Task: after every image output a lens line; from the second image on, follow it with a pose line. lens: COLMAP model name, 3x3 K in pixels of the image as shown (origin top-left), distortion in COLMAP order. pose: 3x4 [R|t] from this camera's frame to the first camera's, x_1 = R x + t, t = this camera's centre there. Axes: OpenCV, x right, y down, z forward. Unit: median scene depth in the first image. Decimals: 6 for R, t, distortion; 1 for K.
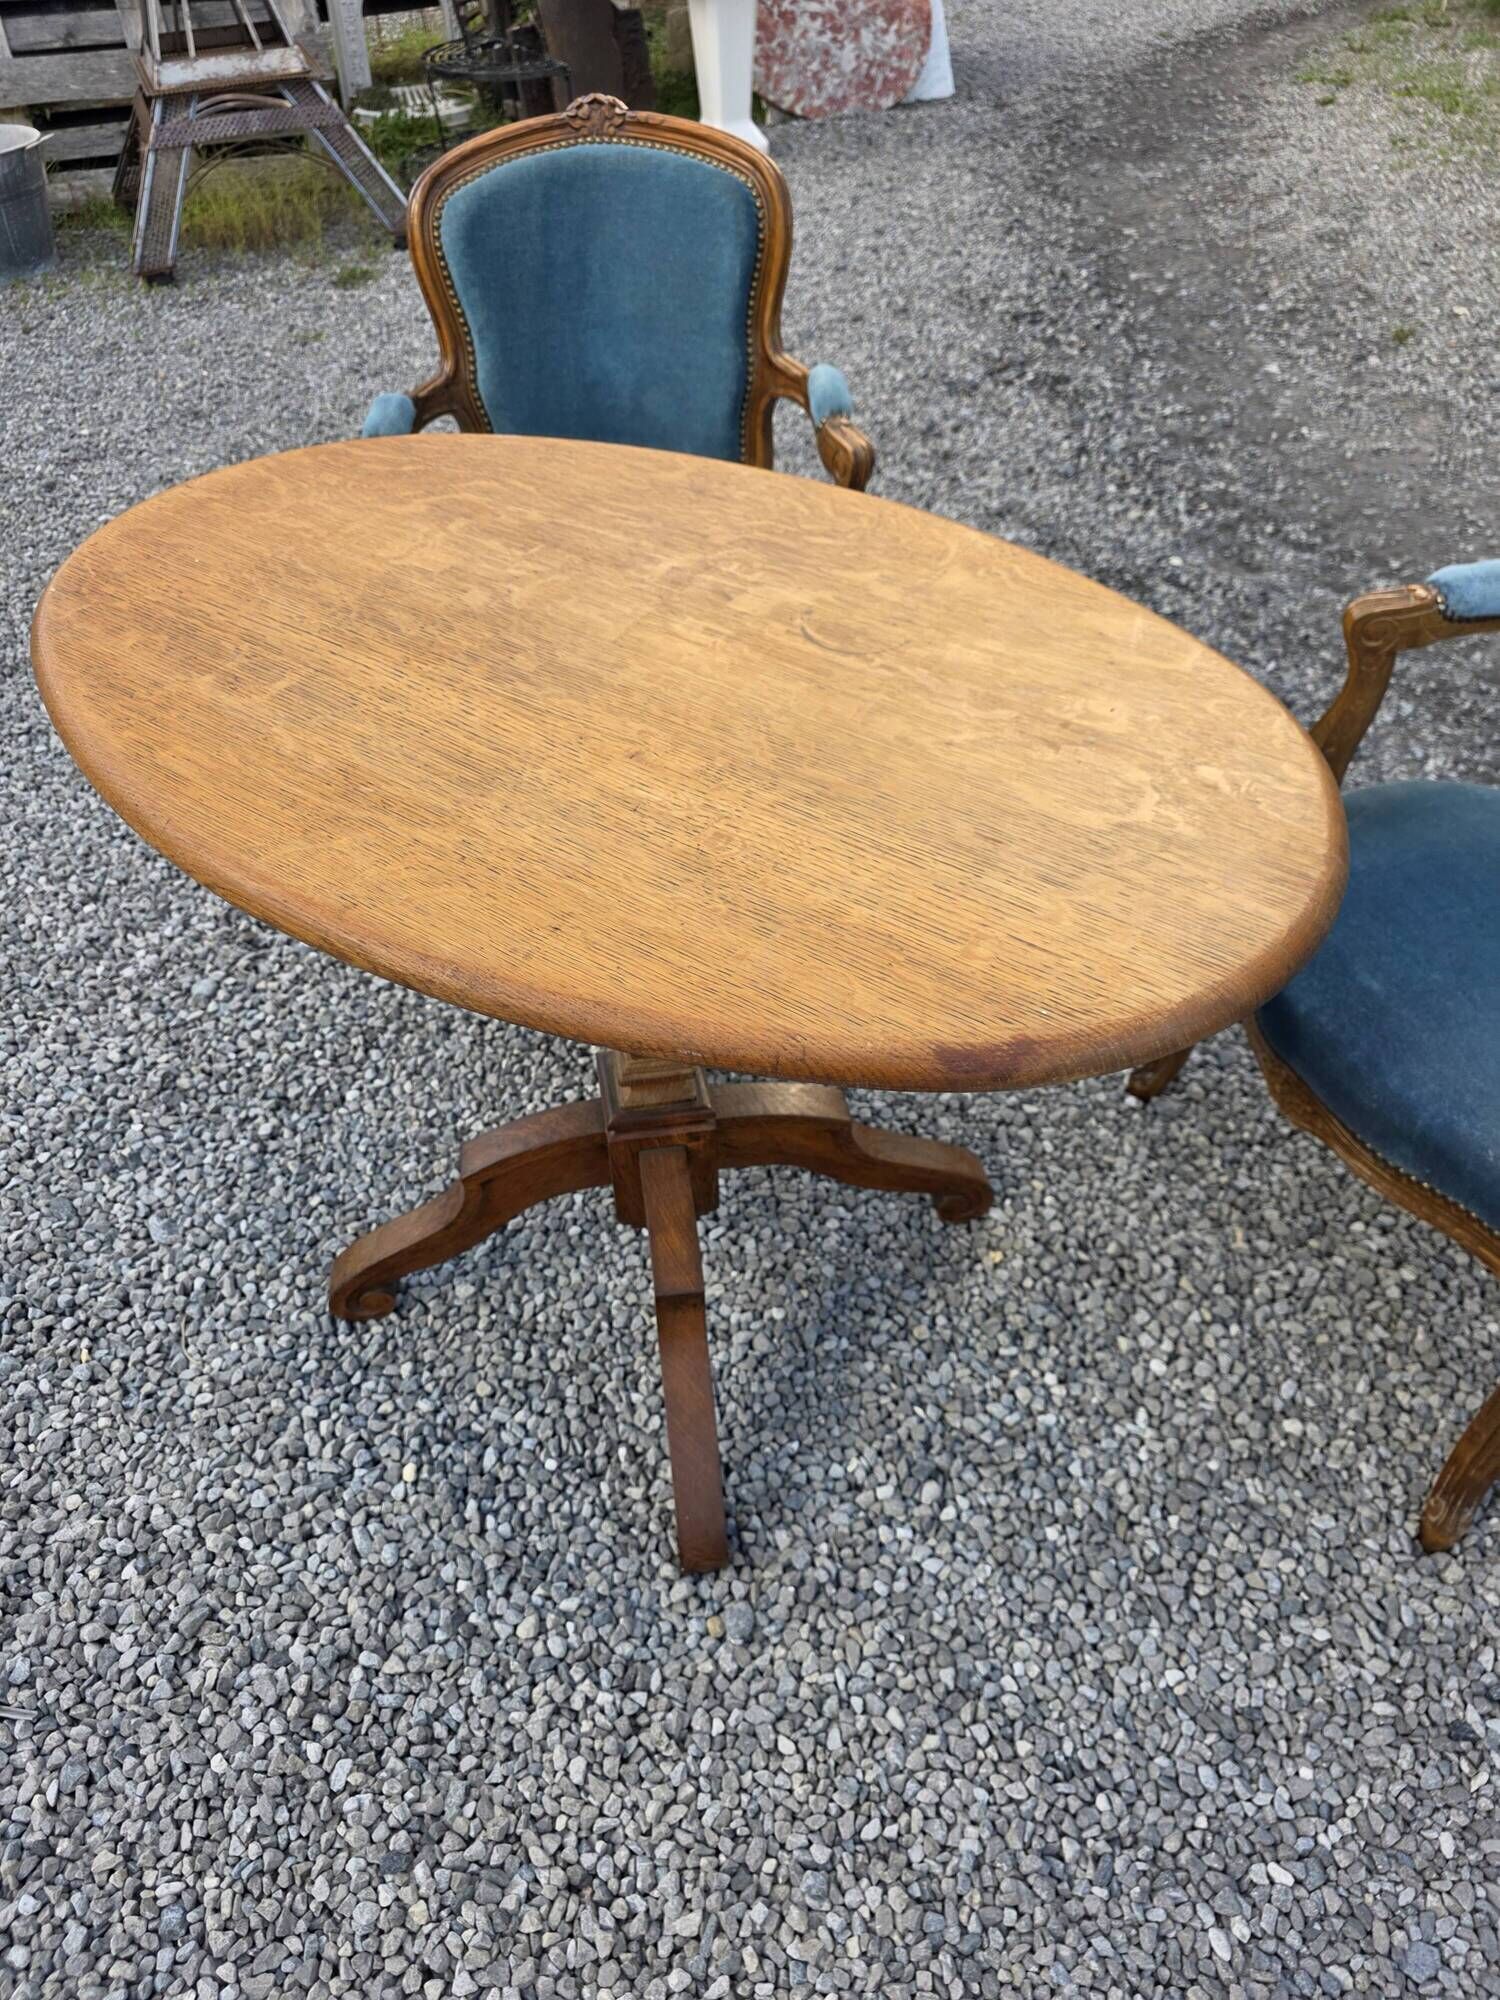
lens RADIAL K [[1340.7, 0, 737.4], [0, 1340.7, 1003.0], [0, 0, 1]] dist [0.038471, -0.031611]
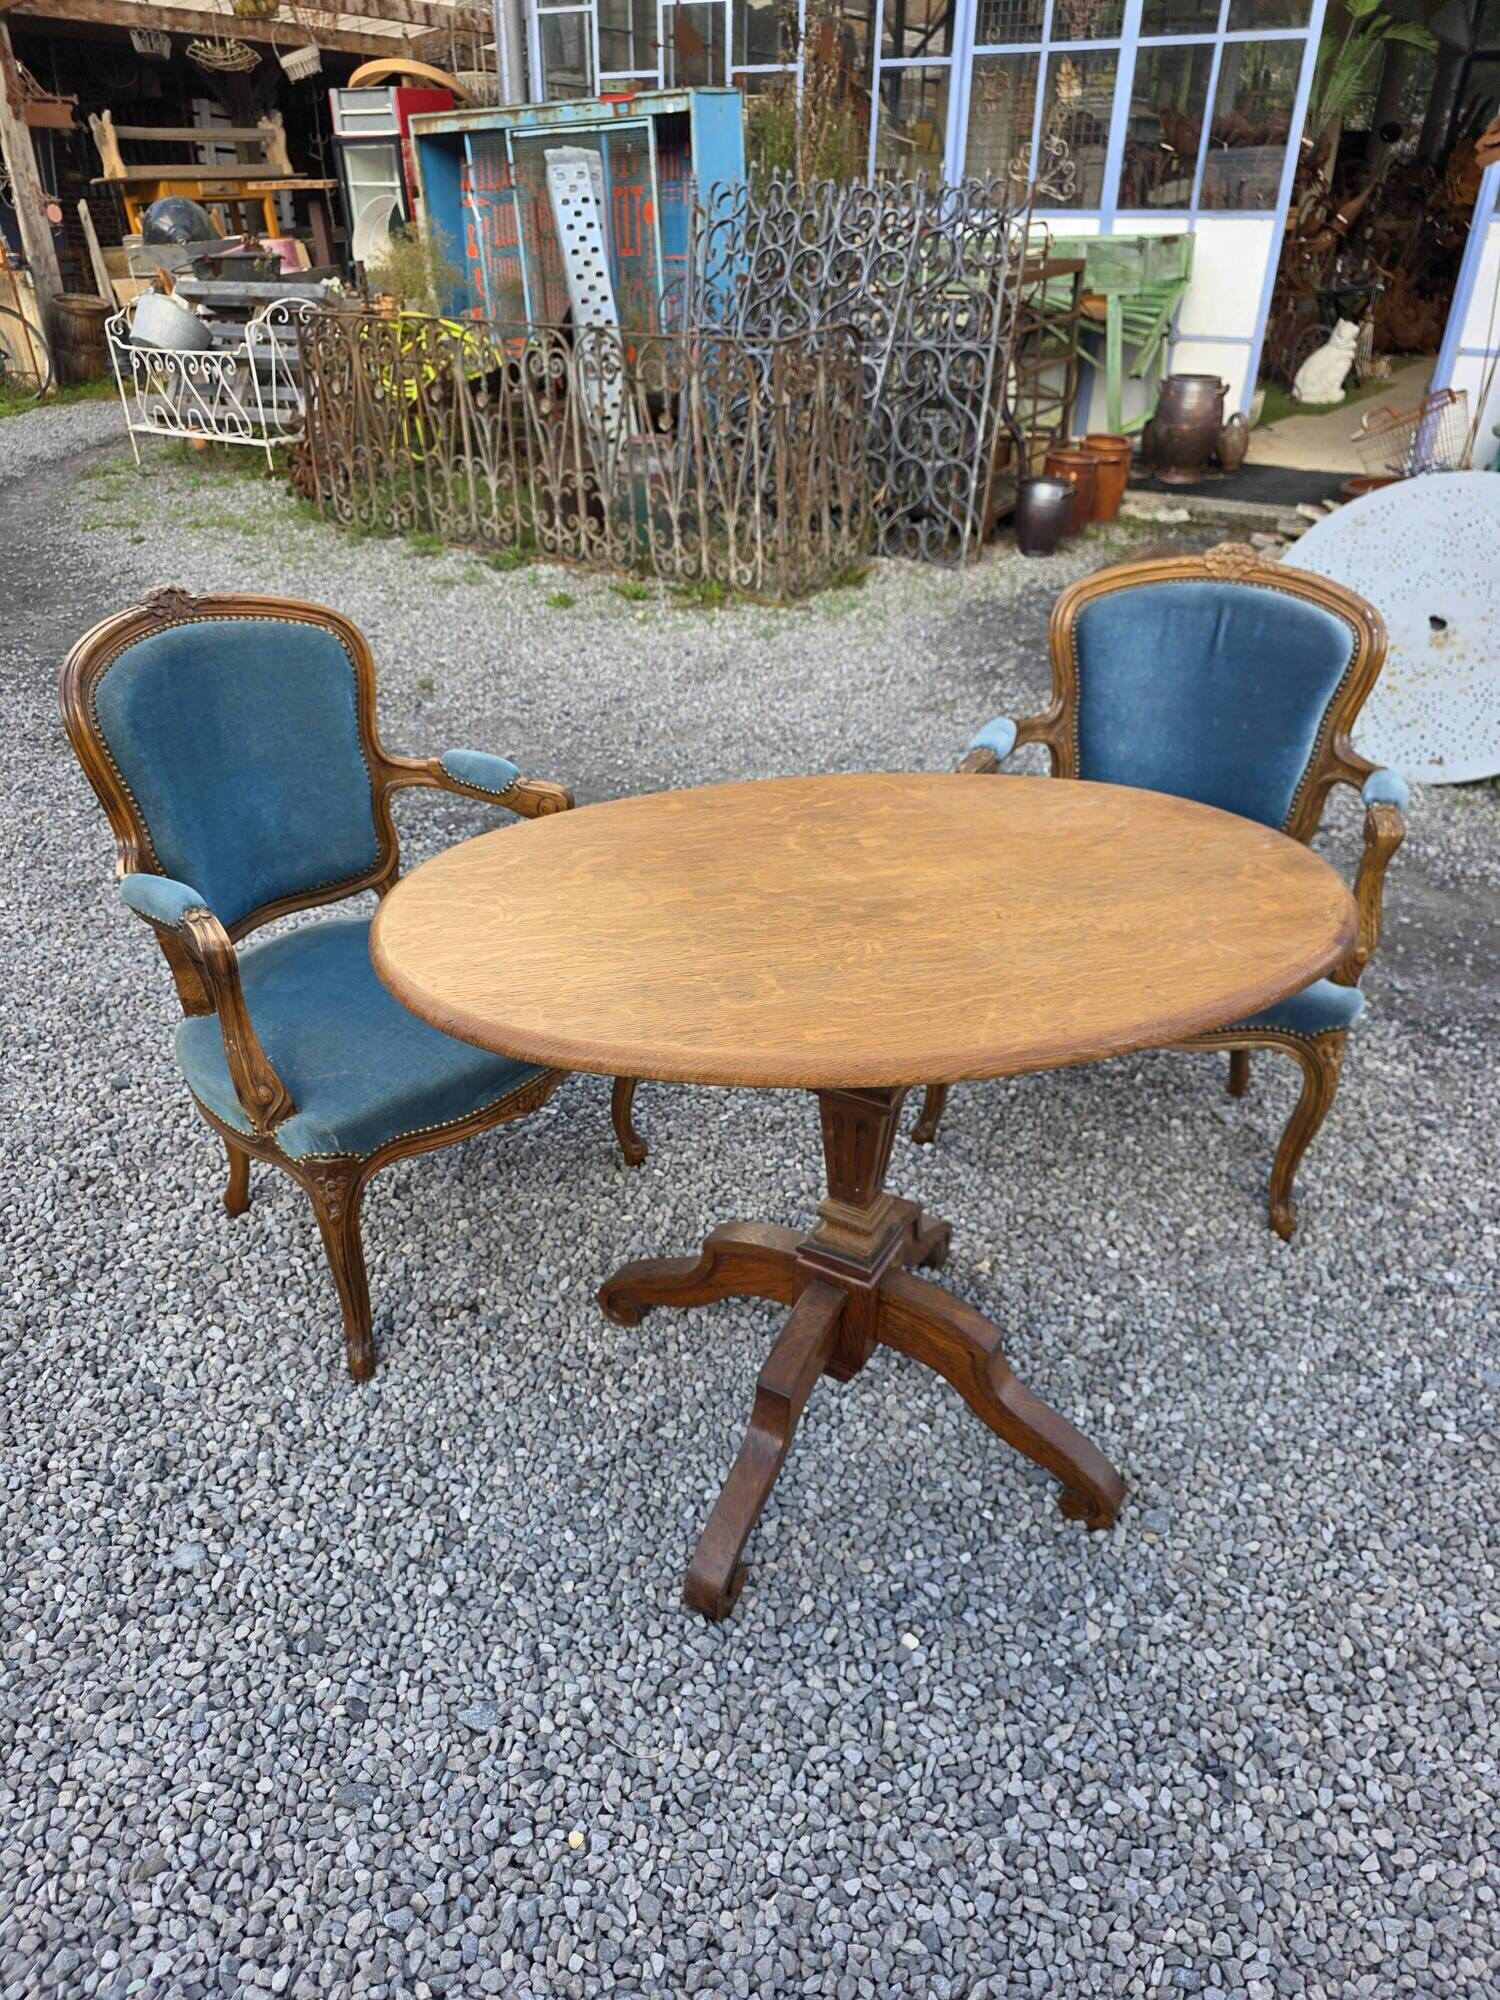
lens RADIAL K [[1340.7, 0, 736.1], [0, 1340.7, 1038.0], [0, 0, 1]] dist [0.038471, -0.031611]
pose [[0.622085, -0.379564, 0.684793, -0.905266], [0.524649, 0.851305, -0.004748, -0.147209], [-0.581166, 0.362230, 0.728722, 0.087151]]
